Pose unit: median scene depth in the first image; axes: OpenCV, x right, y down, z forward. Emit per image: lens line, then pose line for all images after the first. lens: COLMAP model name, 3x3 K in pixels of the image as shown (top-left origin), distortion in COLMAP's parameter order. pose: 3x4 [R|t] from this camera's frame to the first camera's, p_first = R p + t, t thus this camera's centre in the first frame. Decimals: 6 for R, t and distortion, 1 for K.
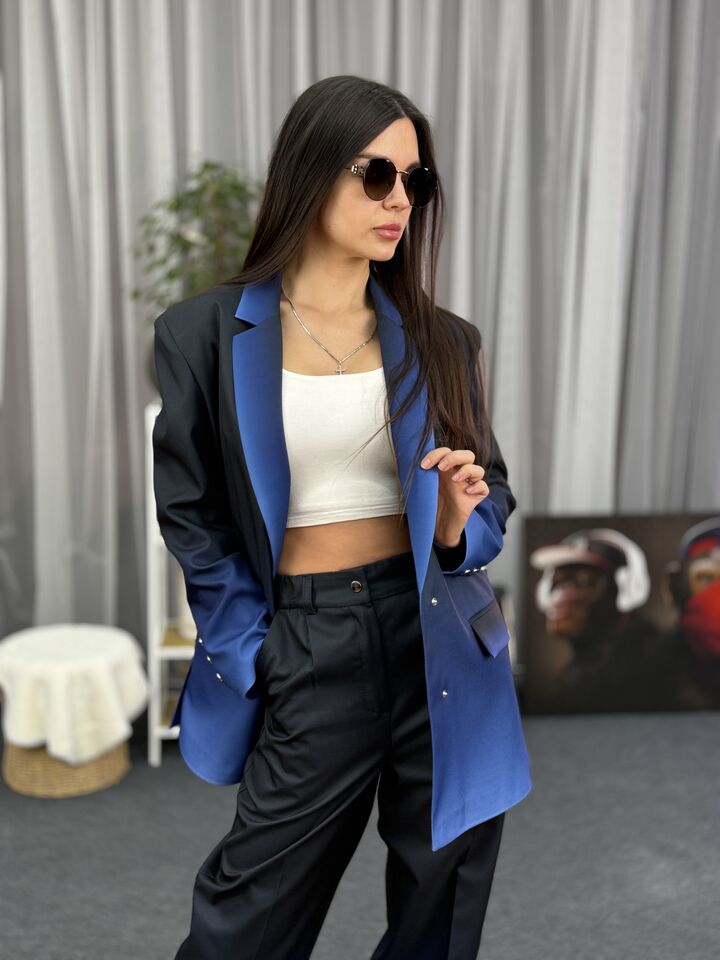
lens RADIAL K [[1052.1, 0, 360.0], [0, 1052.1, 480.0], [0, 0, 1]] dist [0.146363, -0.387796]
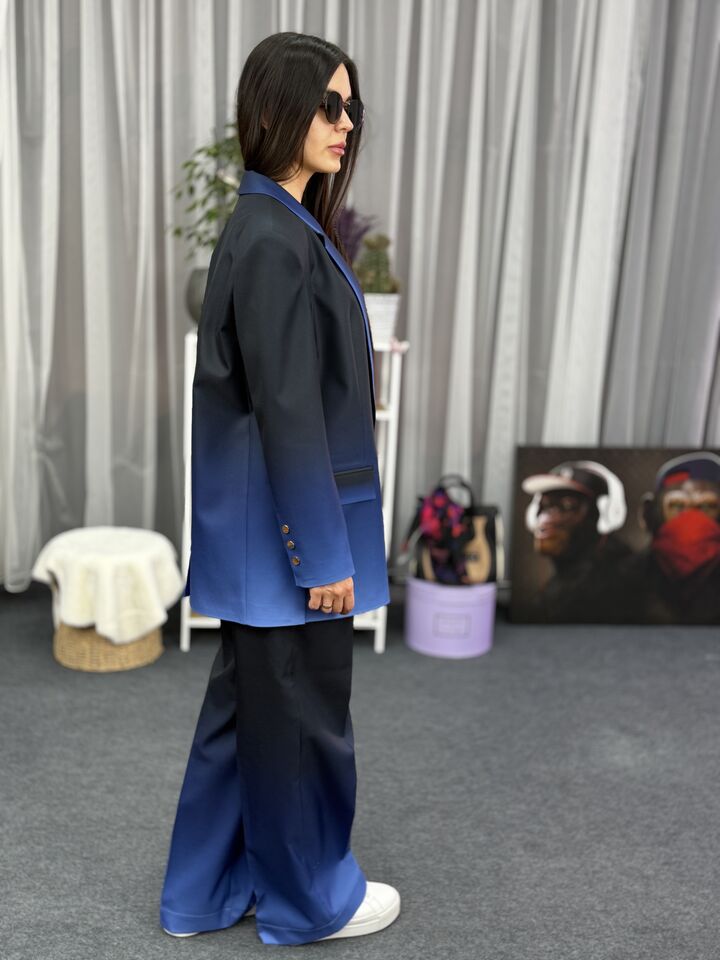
lens RADIAL K [[1031.3, 0, 357.5], [0, 1031.3, 487.2], [0, 0, 1]] dist [0.141765, -0.315794]
pose [[0.999432, 0.033664, 0.001651, -0.015360], [-0.033703, 0.997726, 0.058370, 0.021839], [0.000317, -0.058392, 0.998294, -0.105193]]
